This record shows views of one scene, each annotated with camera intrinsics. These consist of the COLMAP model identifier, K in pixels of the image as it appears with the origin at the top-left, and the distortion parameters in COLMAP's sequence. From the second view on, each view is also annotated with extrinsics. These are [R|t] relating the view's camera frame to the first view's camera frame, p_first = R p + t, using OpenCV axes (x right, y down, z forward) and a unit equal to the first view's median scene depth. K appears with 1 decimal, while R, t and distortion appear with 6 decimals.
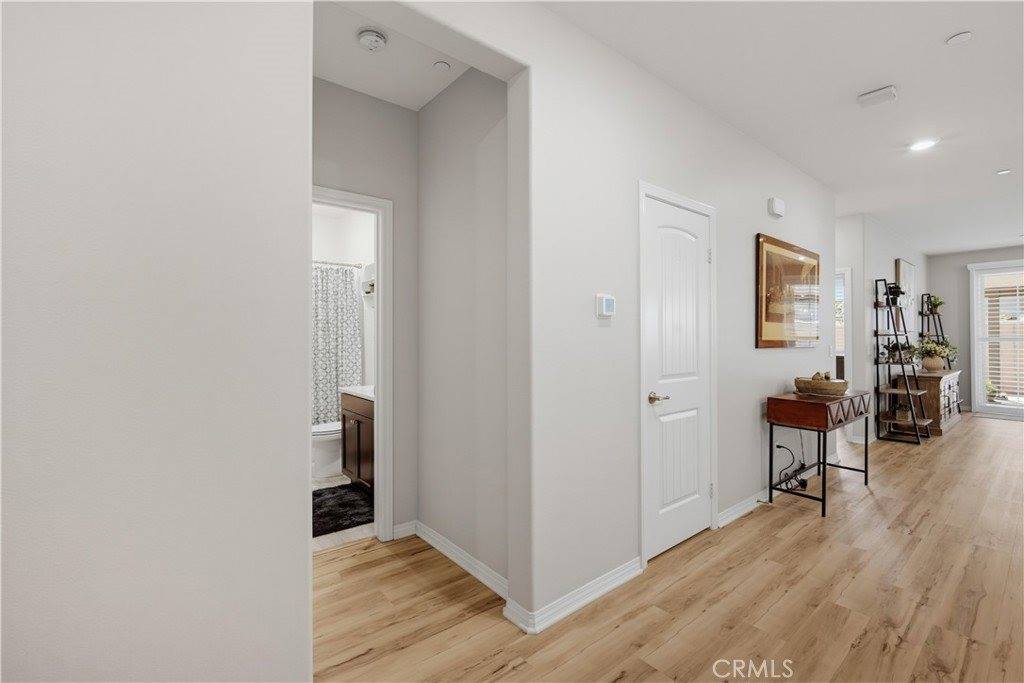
lens RADIAL K [[439.0, 0, 511.6], [0, 439.0, 338.0], [0, 0, 1]] dist [-0.002021, -0.000019]
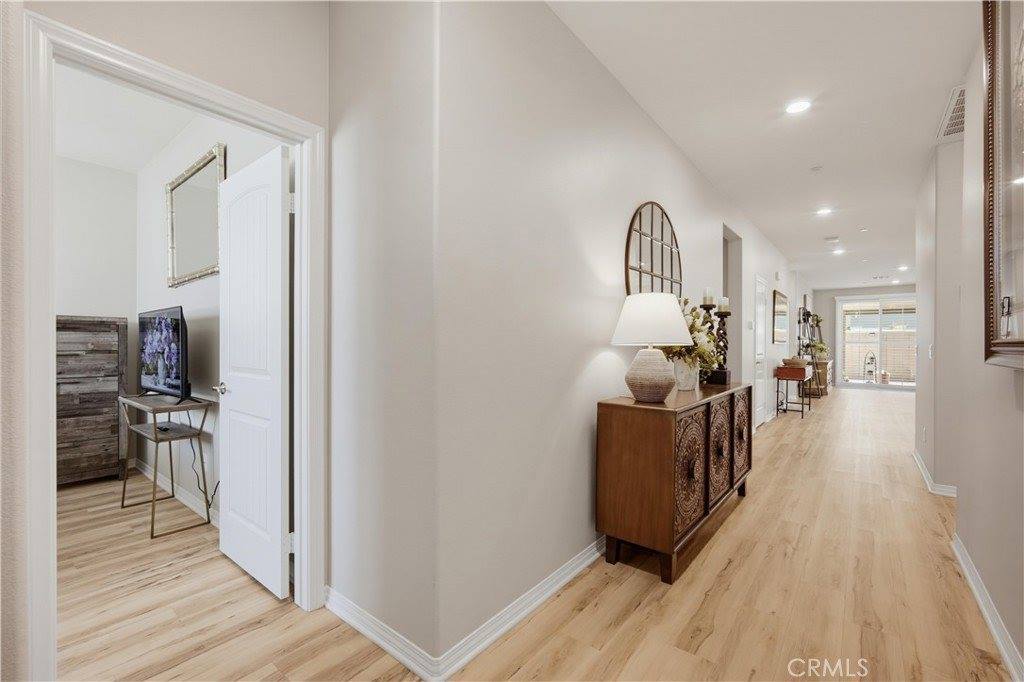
lens RADIAL K [[443.9, 0, 514.2], [0, 443.9, 347.0], [0, 0, 1]] dist [-0.003727, 0.000566]
pose [[0.974701, 0.001439, 0.223506, -0.693618], [-0.003485, 0.999956, 0.008760, 0.014805], [-0.223484, -0.009317, 0.974663, -0.490767]]
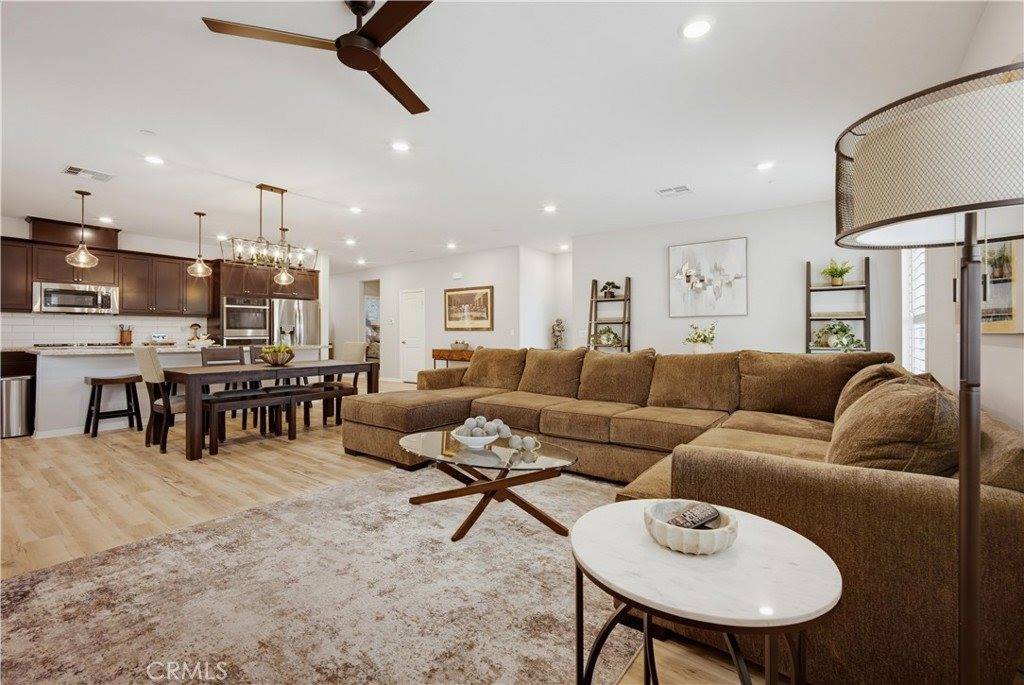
lens RADIAL K [[449.5, 0, 512.8], [0, 449.5, 328.6], [0, 0, 1]] dist [-0.004506, 0.000851]
pose [[0.239621, -0.011248, -0.970801, 2.041746], [0.004246, 0.999935, -0.010537, 0.025728], [0.970857, -0.001597, 0.239653, 0.433341]]
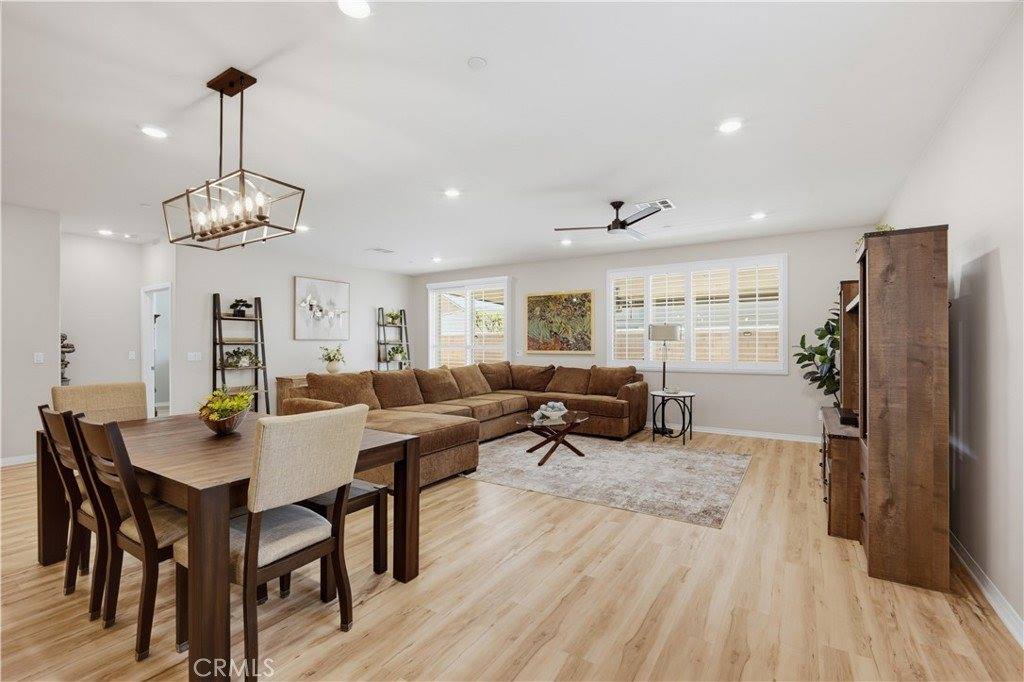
lens RADIAL K [[449.5, 0, 512.8], [0, 449.5, 327.1], [0, 0, 1]] dist [-0.004506, 0.000851]
pose [[0.947253, 0.014973, 0.320136, 1.176973], [-0.003161, 0.999296, -0.037383, -0.003718], [-0.320471, 0.034399, 0.946634, -0.345290]]
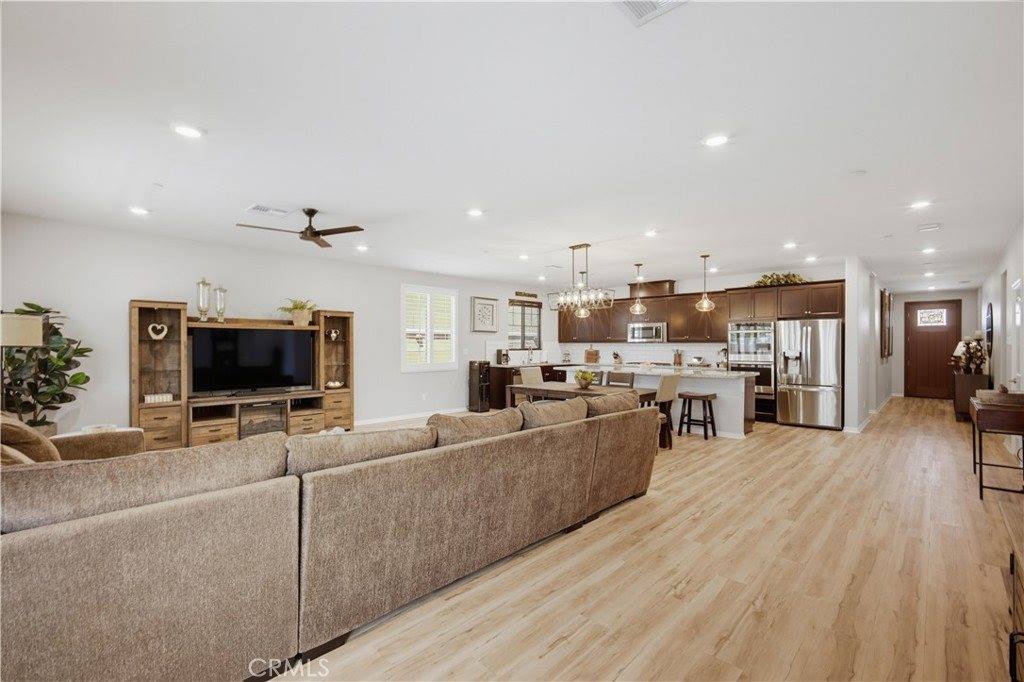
lens RADIAL K [[447.9, 0, 517.8], [0, 447.9, 345.4], [0, 0, 1]] dist [-0.009555, 0.000321]
pose [[-0.990707, -0.000882, -0.136008, 1.365931], [-0.000437, 0.999994, -0.003296, -0.013954], [0.136010, -0.003206, -0.990702, 1.273190]]
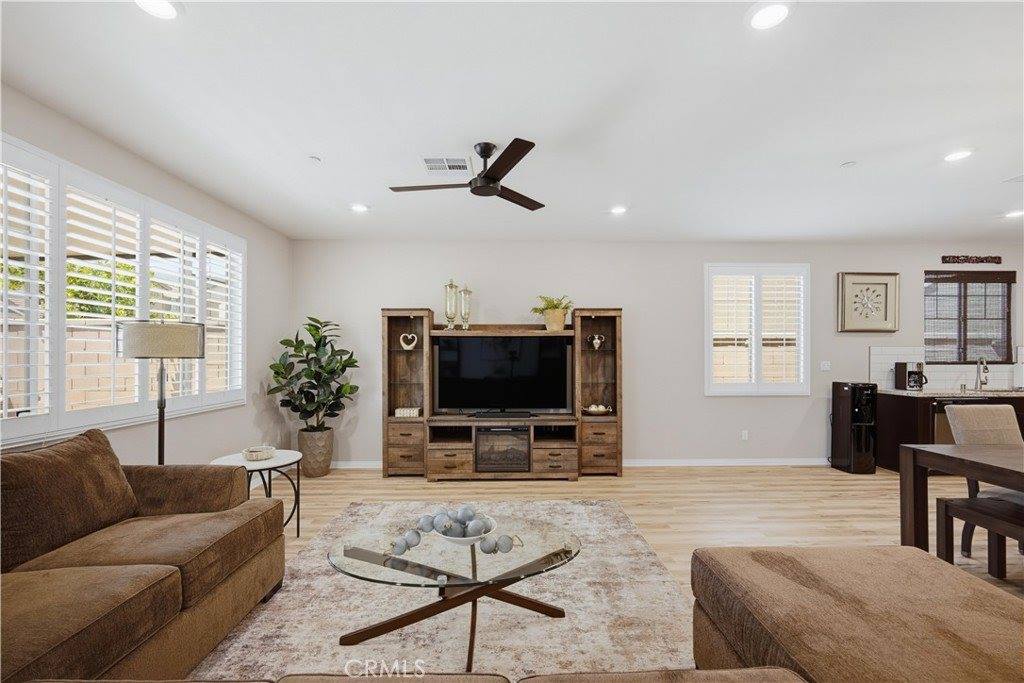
lens RADIAL K [[446.8, 0, 518.4], [0, 446.8, 355.9], [0, 0, 1]] dist [-0.002117, 0.000679]
pose [[-0.799644, -0.000703, 0.600474, 1.281673], [-0.001420, 0.999999, -0.000720, -0.016931], [-0.600472, -0.001428, -0.799644, 0.800526]]
